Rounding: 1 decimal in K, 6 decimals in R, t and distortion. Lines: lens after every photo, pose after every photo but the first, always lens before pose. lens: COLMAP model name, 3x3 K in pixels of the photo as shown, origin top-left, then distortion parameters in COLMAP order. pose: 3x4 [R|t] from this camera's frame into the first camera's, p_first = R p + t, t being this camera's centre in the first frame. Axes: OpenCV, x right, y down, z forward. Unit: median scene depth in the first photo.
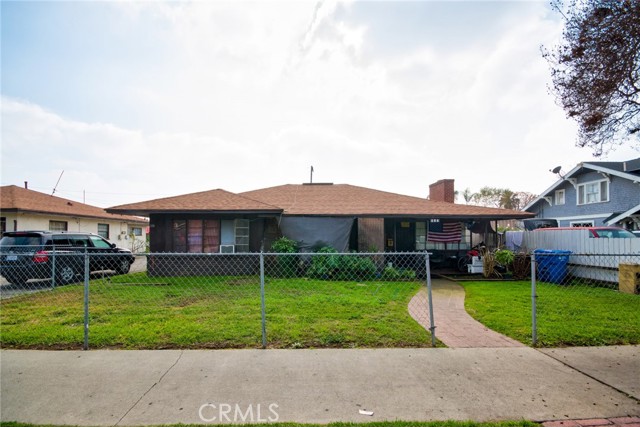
lens RADIAL K [[292.6, 0, 318.3], [0, 292.6, 238.2], [0, 0, 1]] dist [-0.000735, -0.000263]
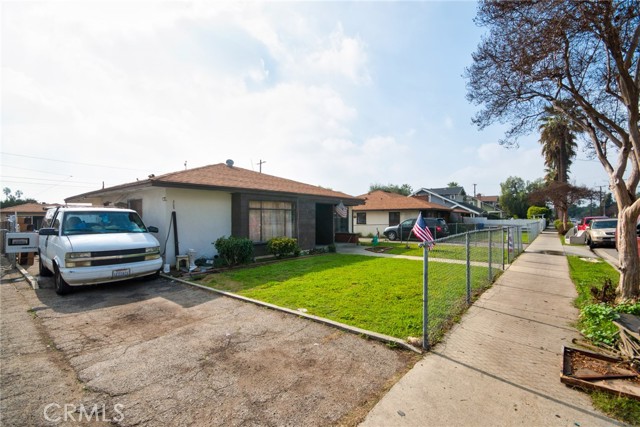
lens RADIAL K [[288.7, 0, 320.8], [0, 288.7, 219.2], [0, 0, 1]] dist [-0.000404, -0.000165]
pose [[0.656582, -0.002296, 0.754251, -1.873793], [0.004867, 0.999987, -0.001193, -0.008271], [-0.754239, 0.004454, 0.656585, 0.113076]]
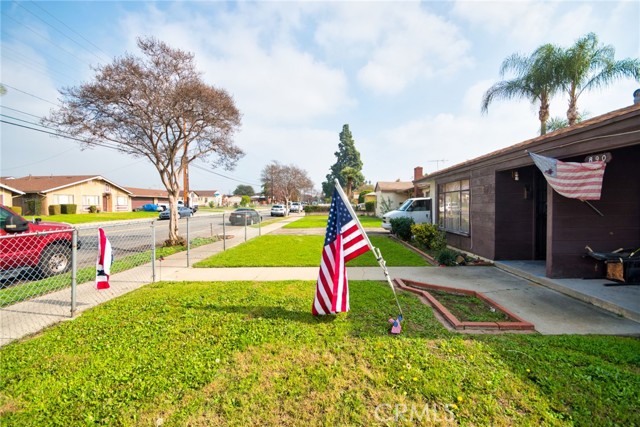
lens RADIAL K [[283.9, 0, 322.2], [0, 283.9, 211.4], [0, 0, 1]] dist [0.000054, -0.012904]
pose [[-0.097719, 0.026181, -0.994870, -0.807068], [0.001784, 0.999657, 0.026132, -0.009376], [0.995212, 0.000779, -0.097732, 0.465919]]
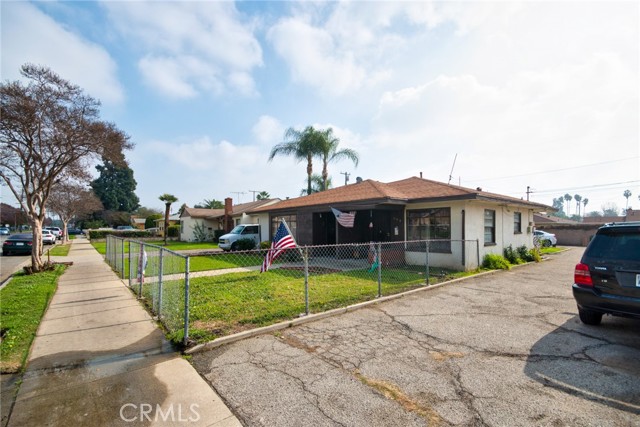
lens RADIAL K [[289.0, 0, 324.0], [0, 289.0, 224.4], [0, 0, 1]] dist [0.000137, -0.000300]
pose [[0.617237, -0.012598, -0.786677, -0.544500], [0.001013, 0.999884, -0.015218, -0.008366], [0.786777, 0.008596, 0.617178, 0.171304]]
